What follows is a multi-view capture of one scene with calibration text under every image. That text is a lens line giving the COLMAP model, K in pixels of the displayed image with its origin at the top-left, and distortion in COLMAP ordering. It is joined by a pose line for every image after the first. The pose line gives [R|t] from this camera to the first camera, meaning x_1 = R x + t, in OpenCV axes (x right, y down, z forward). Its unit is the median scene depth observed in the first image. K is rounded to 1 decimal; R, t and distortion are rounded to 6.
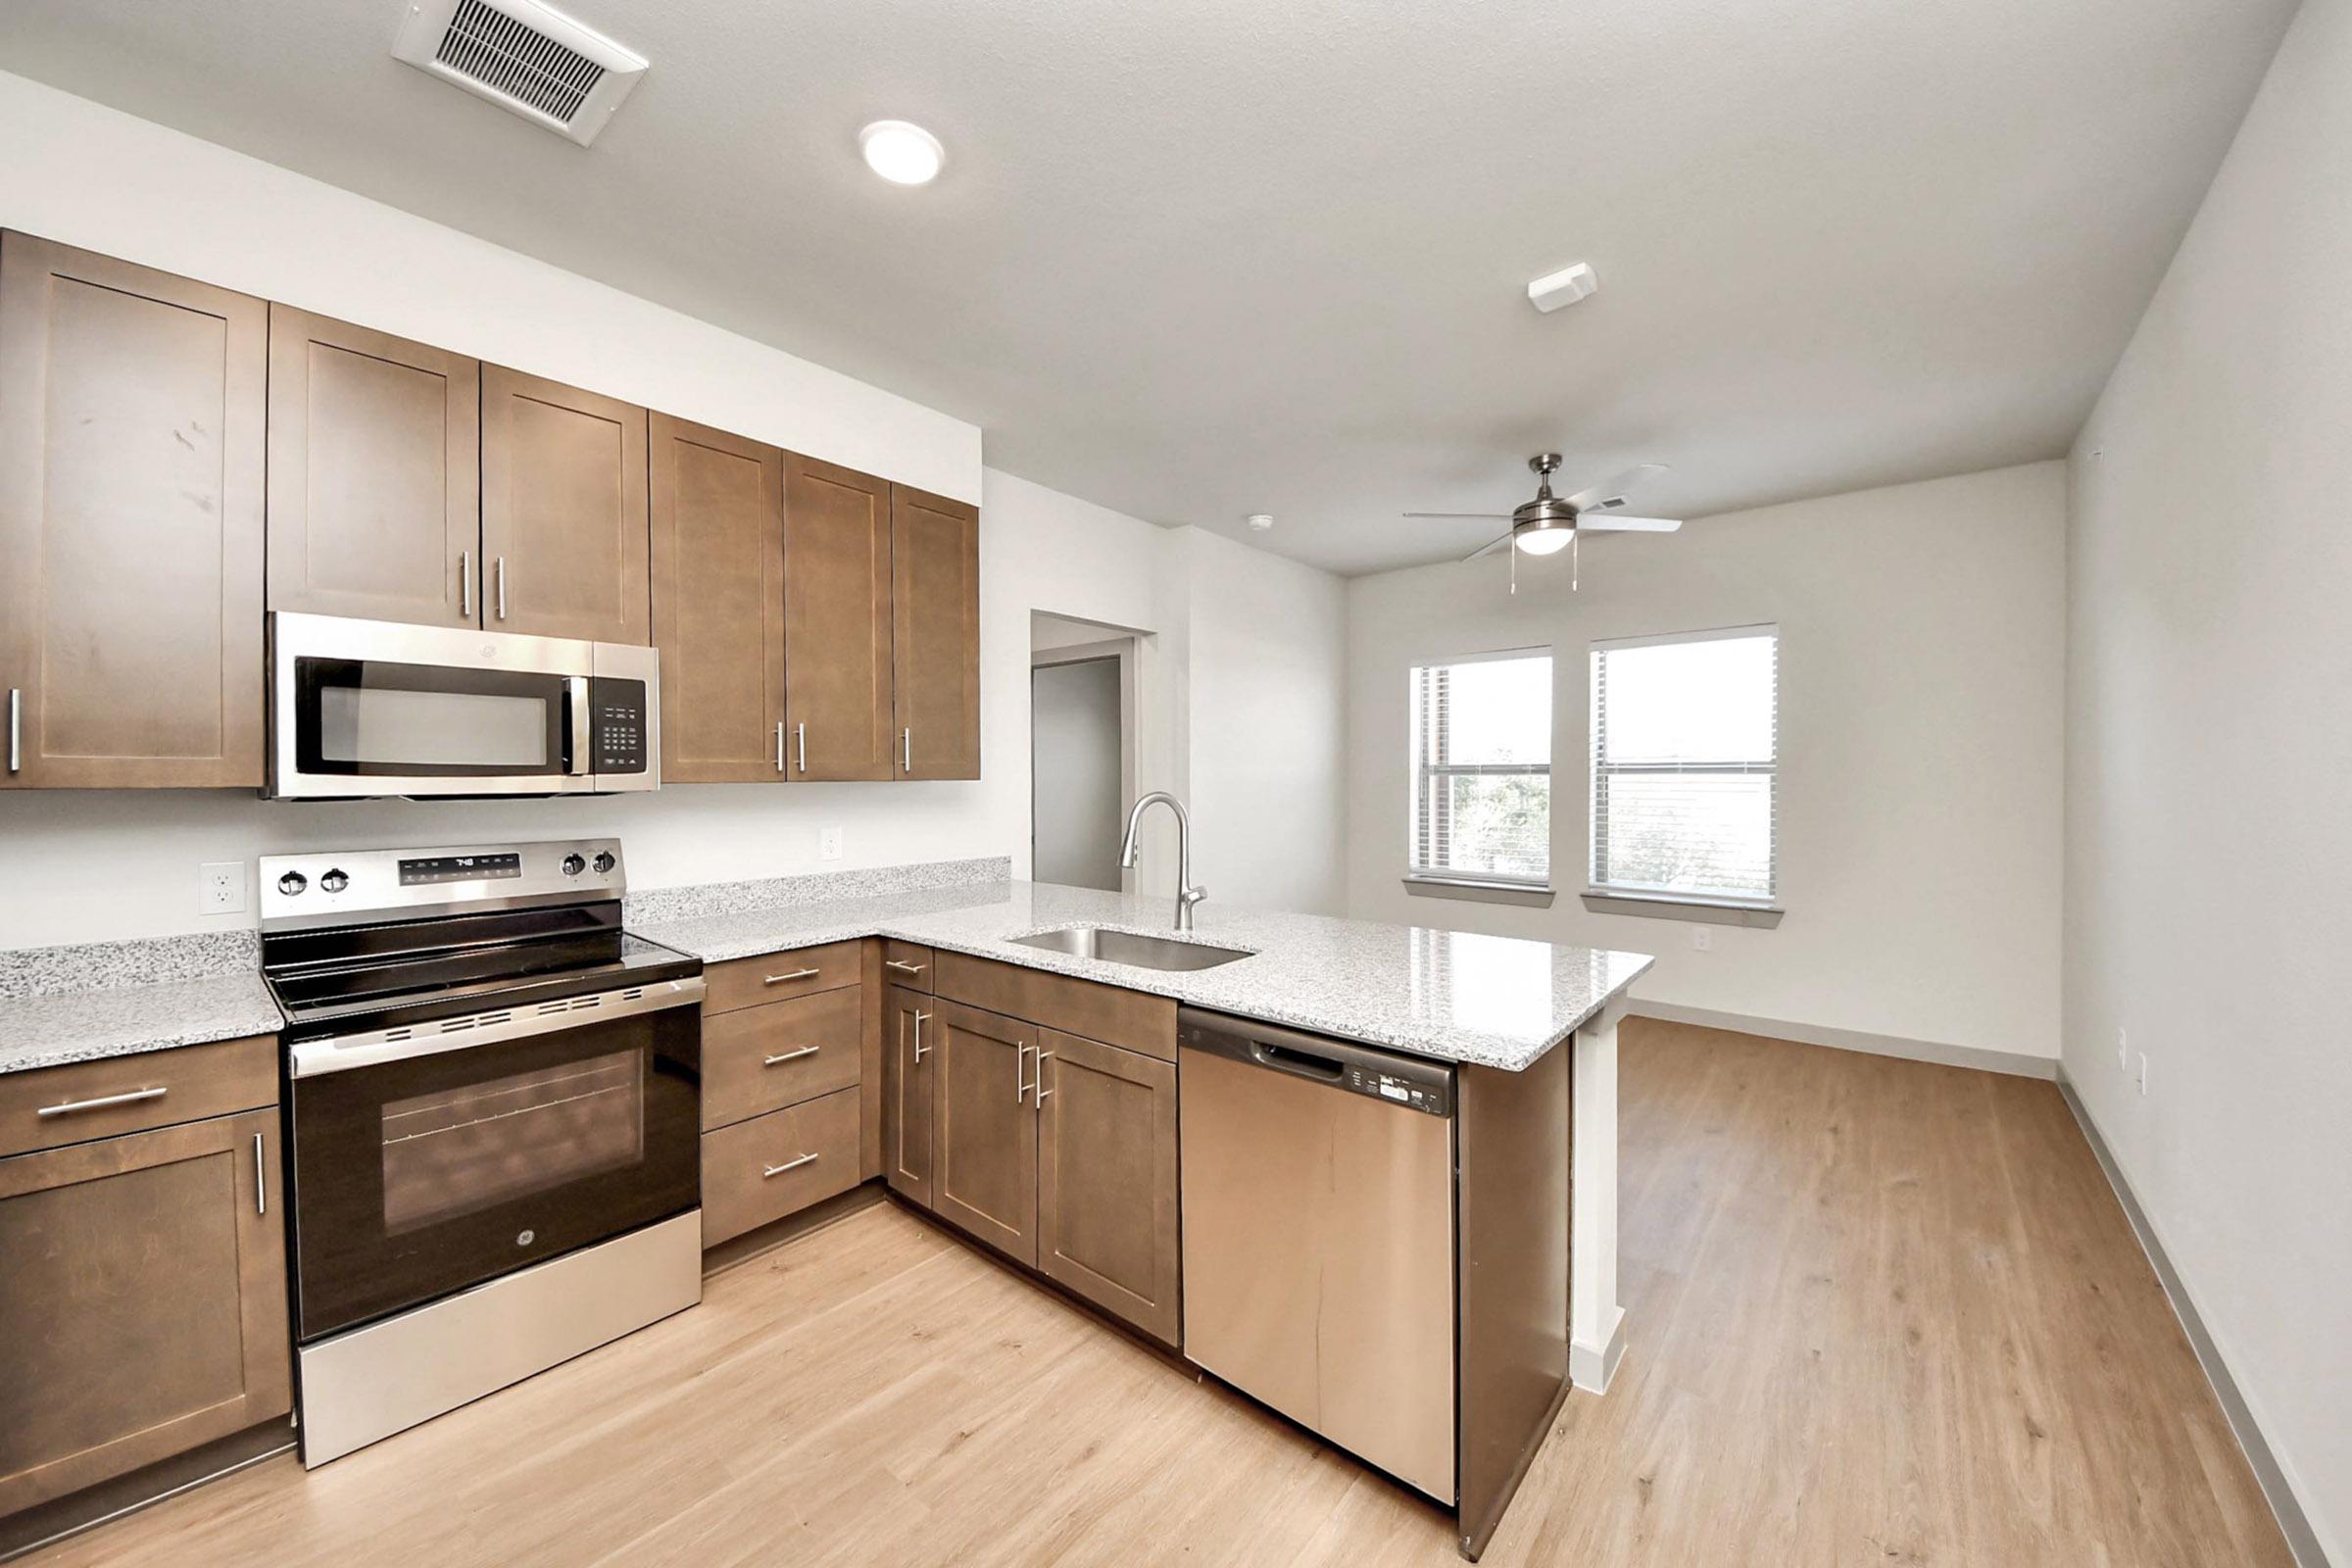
lens RADIAL K [[855.9, 0, 1137.1], [0, 855.9, 787.4], [0, 0, 1]] dist [0.011461, -0.010416]
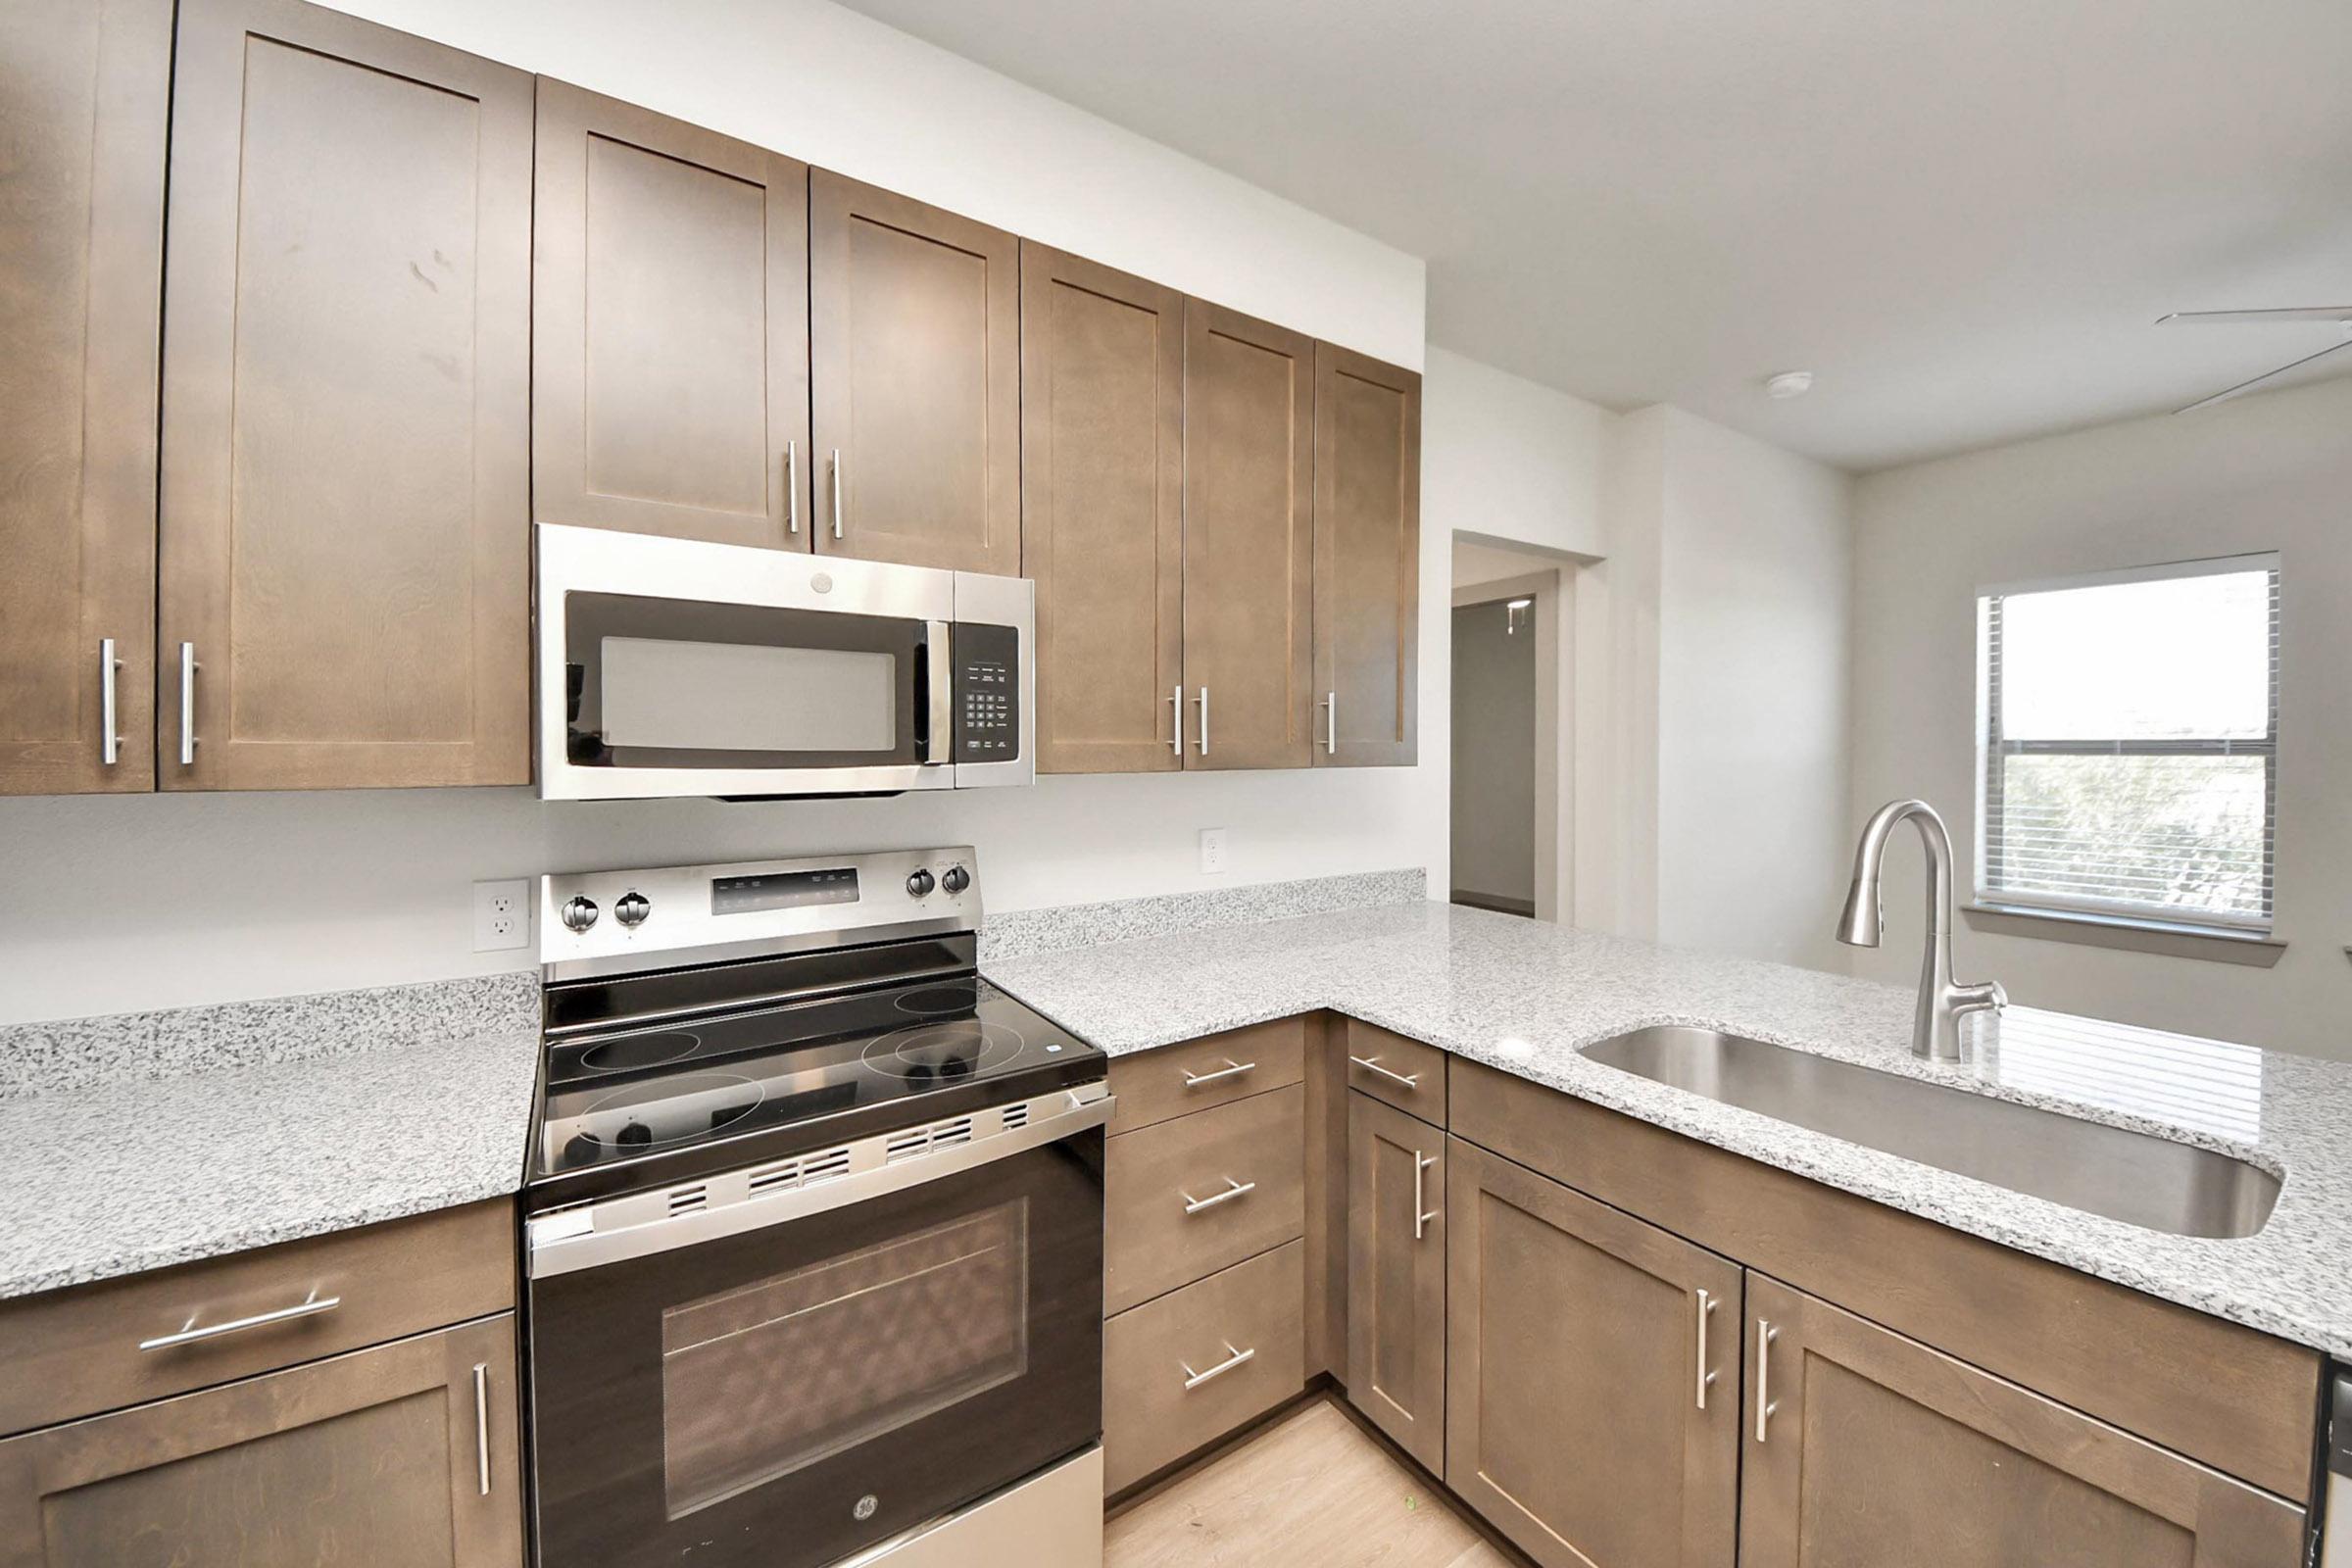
lens RADIAL K [[855.9, 0, 1172.1], [0, 855.9, 753.5], [0, 0, 1]] dist [0.011461, -0.010416]
pose [[0.966429, -0.001960, -0.256925, -0.244291], [-0.001126, 0.999929, -0.011864, -0.012758], [0.256930, 0.011755, 0.966359, 0.327692]]
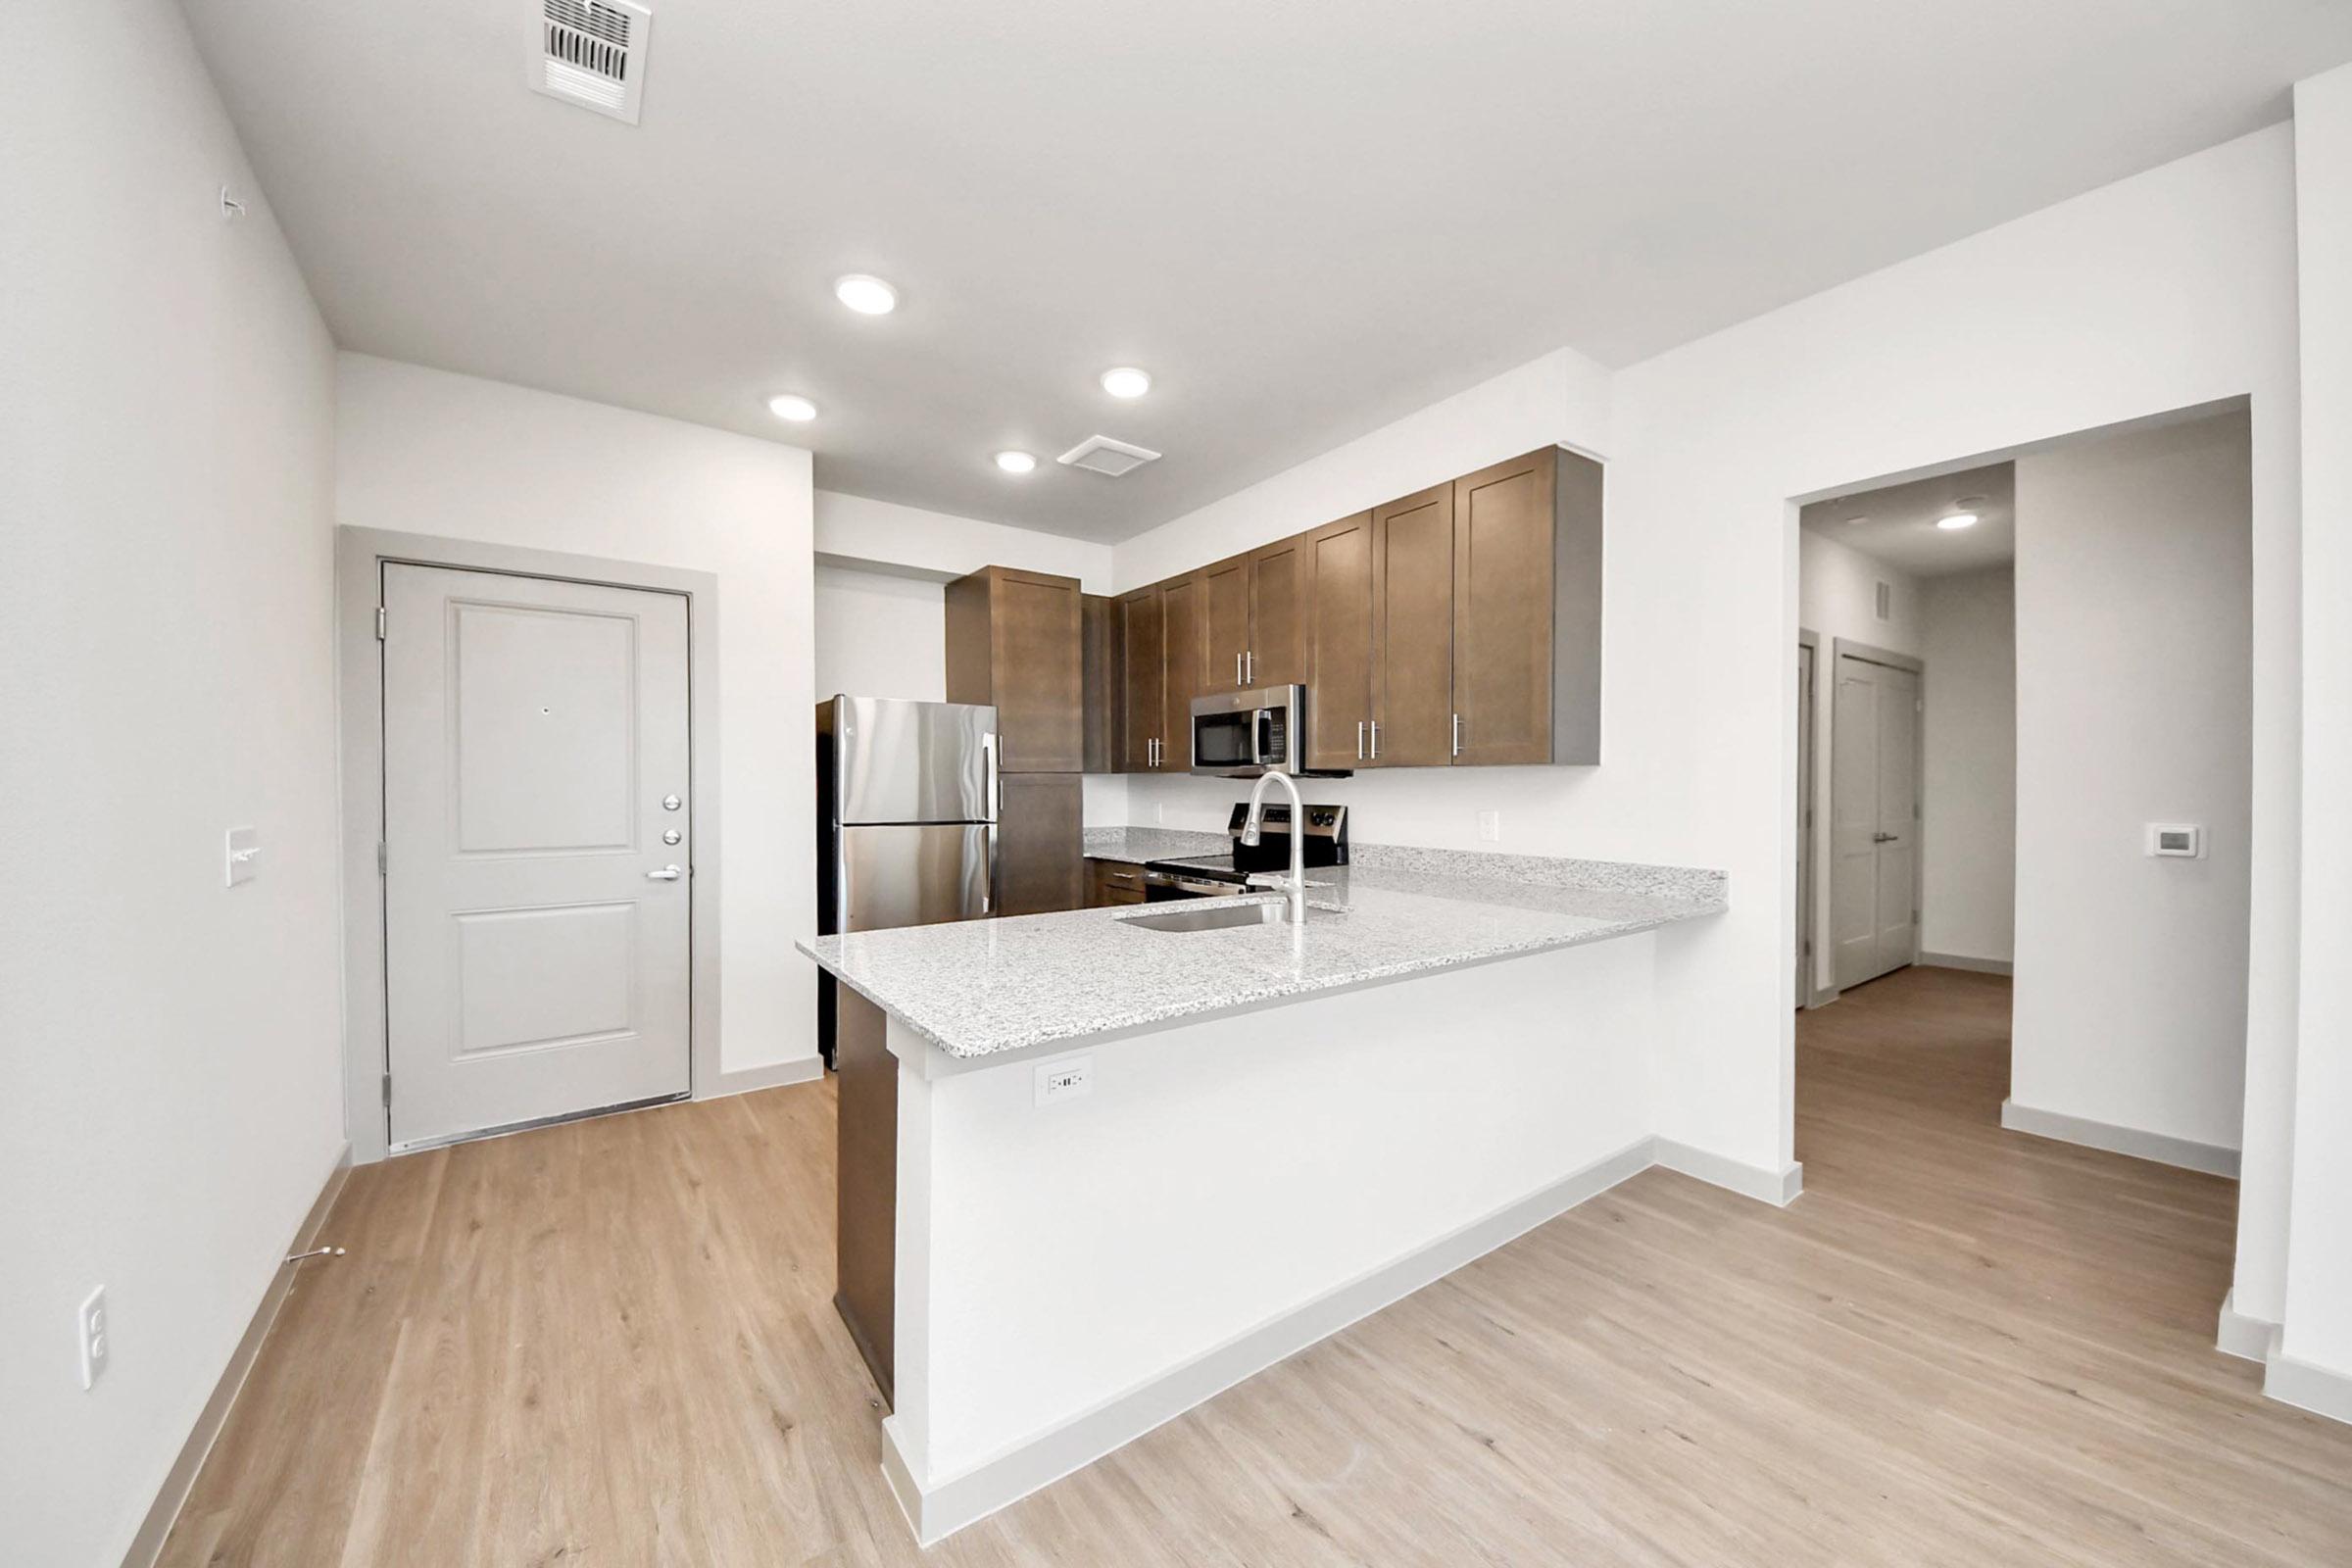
lens RADIAL K [[855.9, 0, 1181.1], [0, 855.9, 783.5], [0, 0, 1]] dist [0.011461, -0.010416]
pose [[-0.221878, -0.002258, -0.975072, 0.898066], [-0.014456, 0.999895, 0.000974, 0.020048], [0.974967, 0.014312, -0.221887, 1.009219]]
